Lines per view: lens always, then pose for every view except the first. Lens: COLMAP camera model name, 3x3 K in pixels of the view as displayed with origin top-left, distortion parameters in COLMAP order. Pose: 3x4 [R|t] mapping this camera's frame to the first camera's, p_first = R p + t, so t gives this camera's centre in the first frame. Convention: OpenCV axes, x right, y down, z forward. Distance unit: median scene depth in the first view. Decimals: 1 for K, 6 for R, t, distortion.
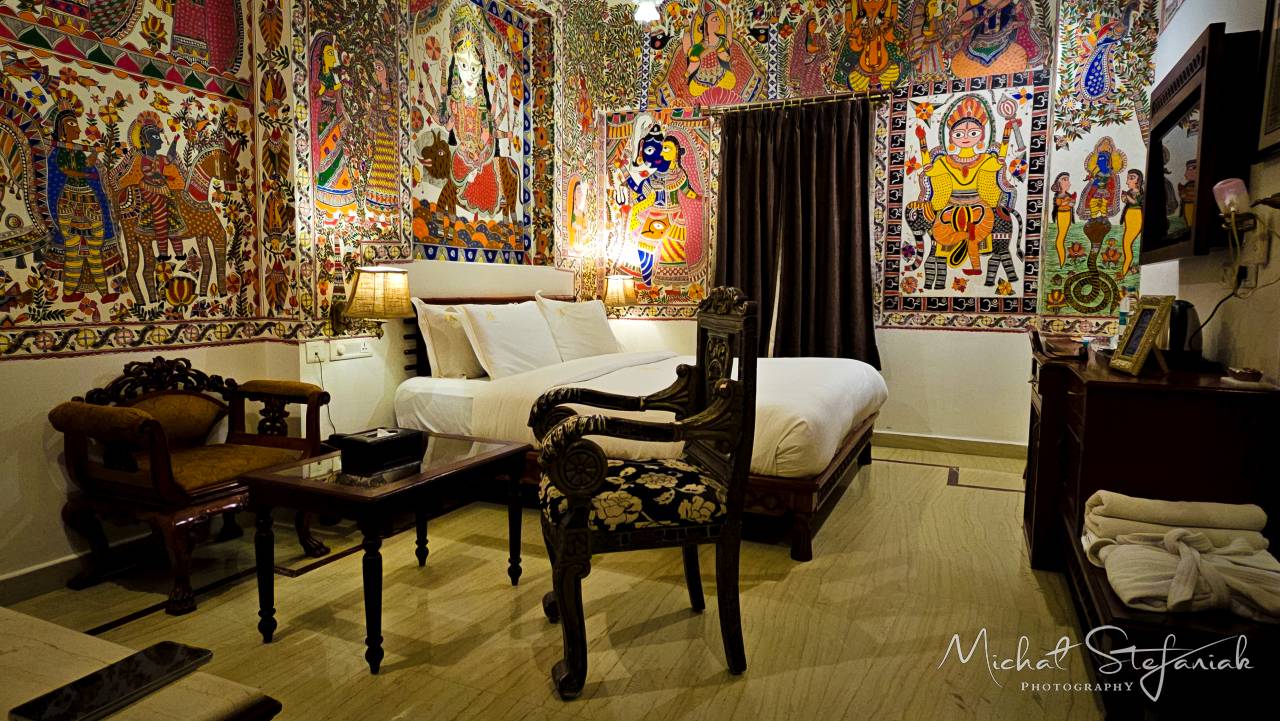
lens RADIAL K [[759.0, 0, 634.3], [0, 759.0, 353.2], [0, 0, 1]] dist [-0.003283, 0.003644]
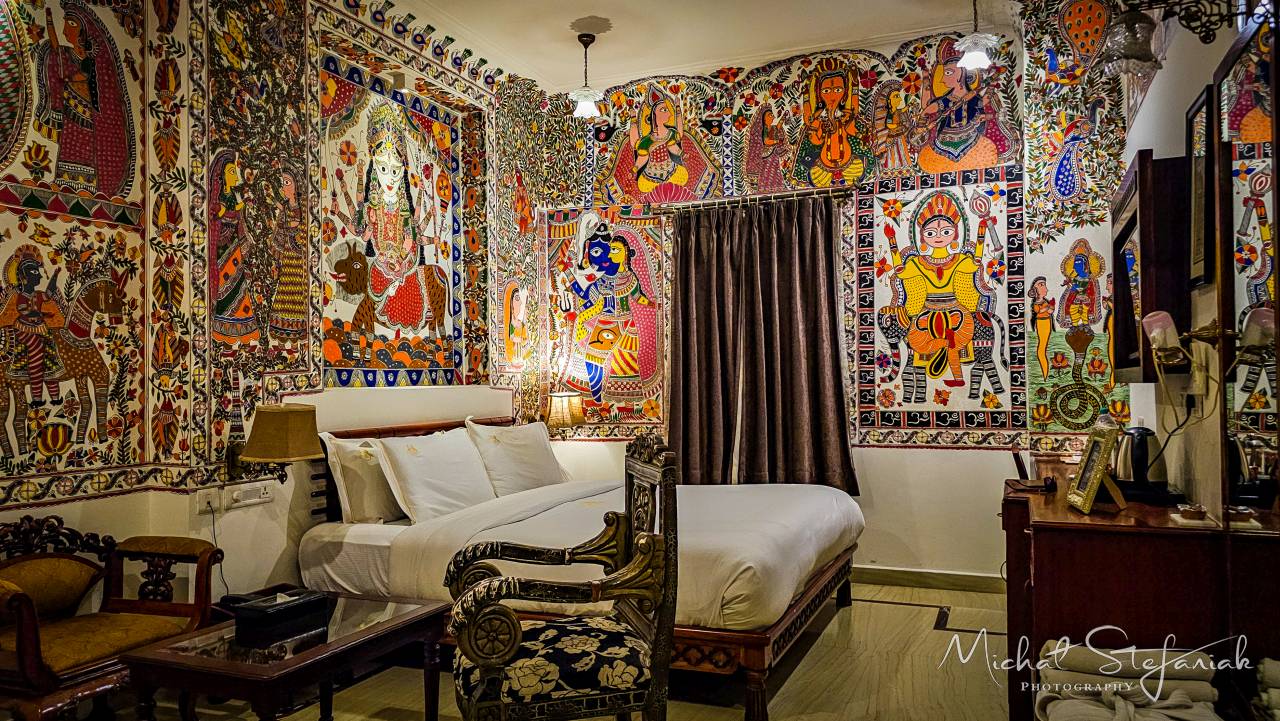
lens RADIAL K [[918.9, 0, 639.0], [0, 918.9, 365.2], [0, 0, 1]] dist [0.058036, -0.061772]
pose [[0.998972, -0.020691, 0.040326, 0.031543], [0.024784, 0.994291, -0.103782, -0.026331], [-0.037949, 0.104675, 0.993782, -0.085164]]
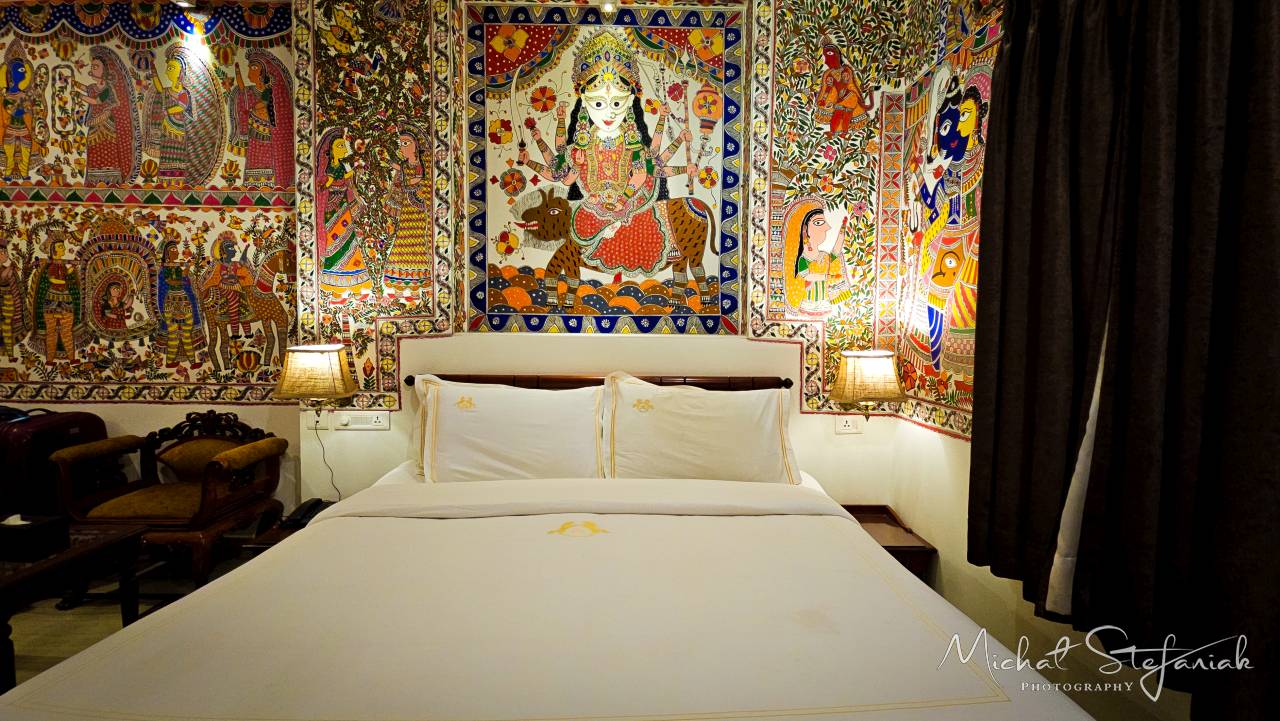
lens RADIAL K [[557.0, 0, 637.3], [0, 557.0, 350.1], [0, 0, 1]] dist [-0.001004, -0.000289]
pose [[0.424791, 0.040350, -0.904392, 0.391180], [-0.086119, 0.996277, 0.003999, -0.113509], [0.901186, 0.076187, 0.426684, 0.826739]]
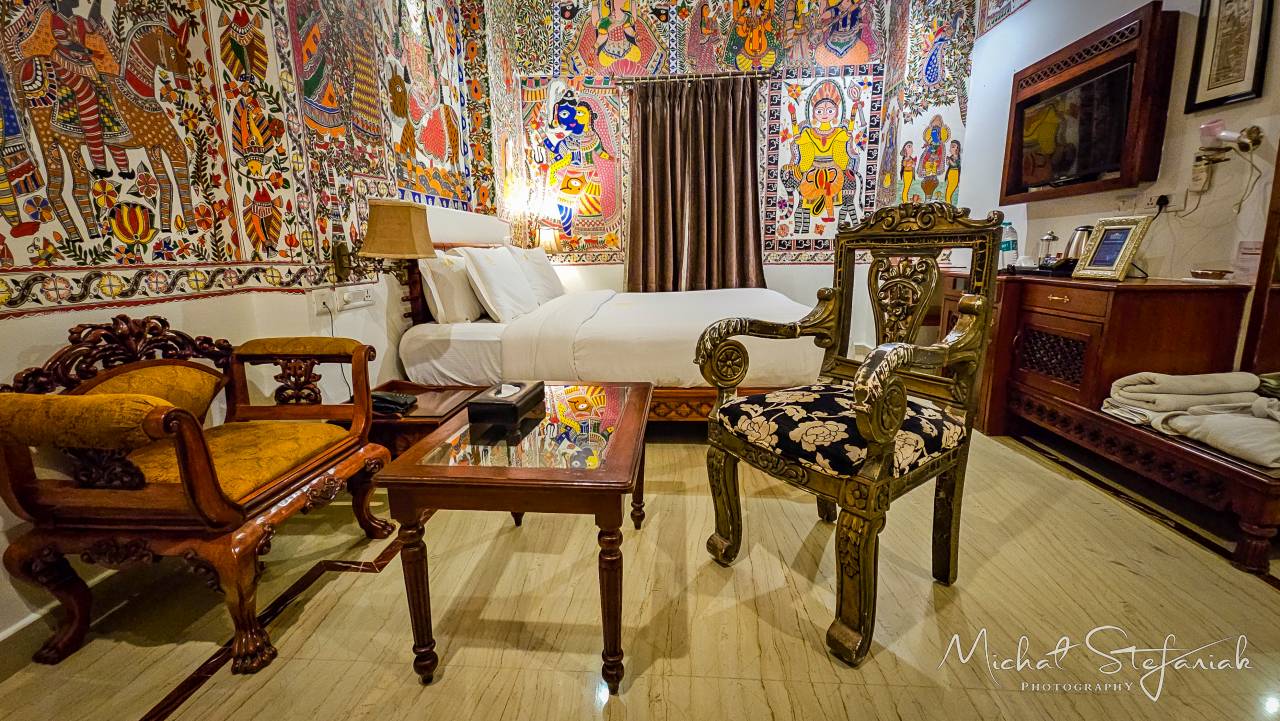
lens RADIAL K [[529.8, 0, 640.5], [0, 529.8, 353.9], [0, 0, 1]] dist [0.002796, -0.003634]
pose [[0.935343, -0.087033, 0.342870, -0.229806], [0.050516, 0.992190, 0.114047, 0.005360], [-0.350118, -0.089352, 0.932434, 0.244931]]
